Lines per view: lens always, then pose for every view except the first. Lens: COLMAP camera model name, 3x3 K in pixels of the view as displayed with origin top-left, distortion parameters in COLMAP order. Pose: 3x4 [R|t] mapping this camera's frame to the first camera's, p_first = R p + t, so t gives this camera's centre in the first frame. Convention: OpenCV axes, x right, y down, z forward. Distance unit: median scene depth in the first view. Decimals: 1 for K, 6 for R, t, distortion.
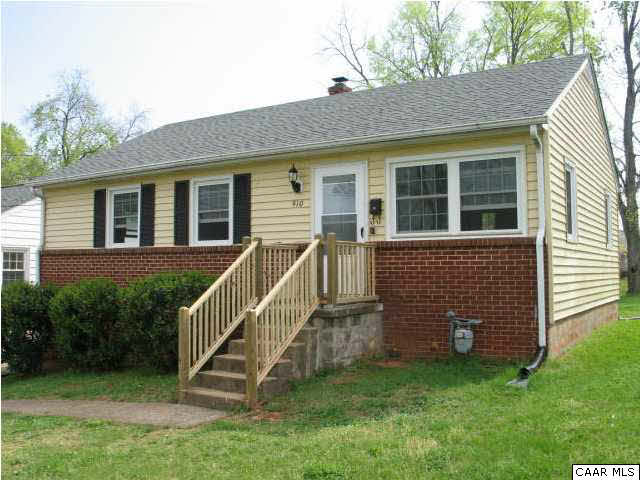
lens RADIAL K [[650.1, 0, 320.0], [0, 650.1, 240.0], [0, 0, 1]] dist [-0.199325, 0.264788]
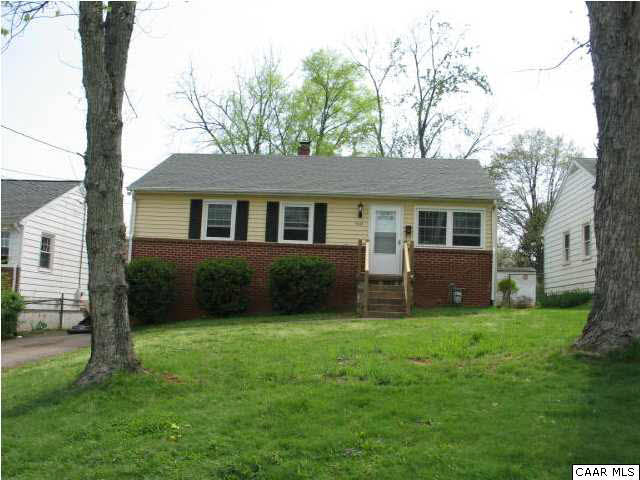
lens RADIAL K [[650.1, 0, 320.0], [0, 650.1, 240.0], [0, 0, 1]] dist [-0.199325, 0.264788]
pose [[0.886732, 0.090202, 0.453399, -0.906562], [-0.067081, 0.995505, -0.066860, 0.111832], [-0.457391, 0.028872, 0.888797, -0.529263]]
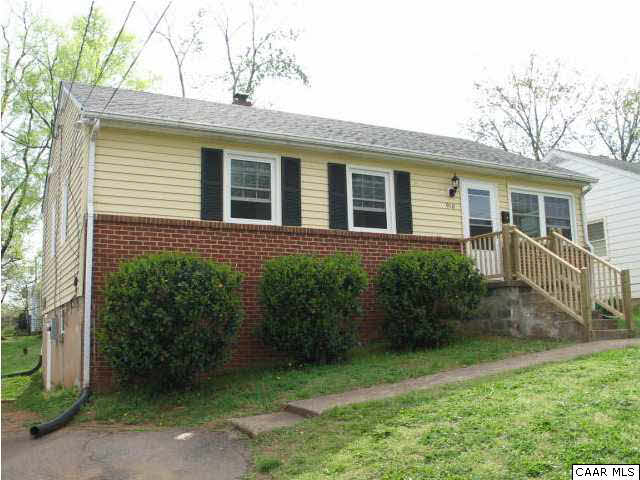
lens RADIAL K [[650.1, 0, 320.0], [0, 650.1, 240.0], [0, 0, 1]] dist [-0.199325, 0.264788]
pose [[0.508674, 0.118035, 0.852830, -1.137768], [-0.021365, 0.991983, -0.124551, 0.157128], [-0.860694, 0.045135, 0.507117, 0.575449]]
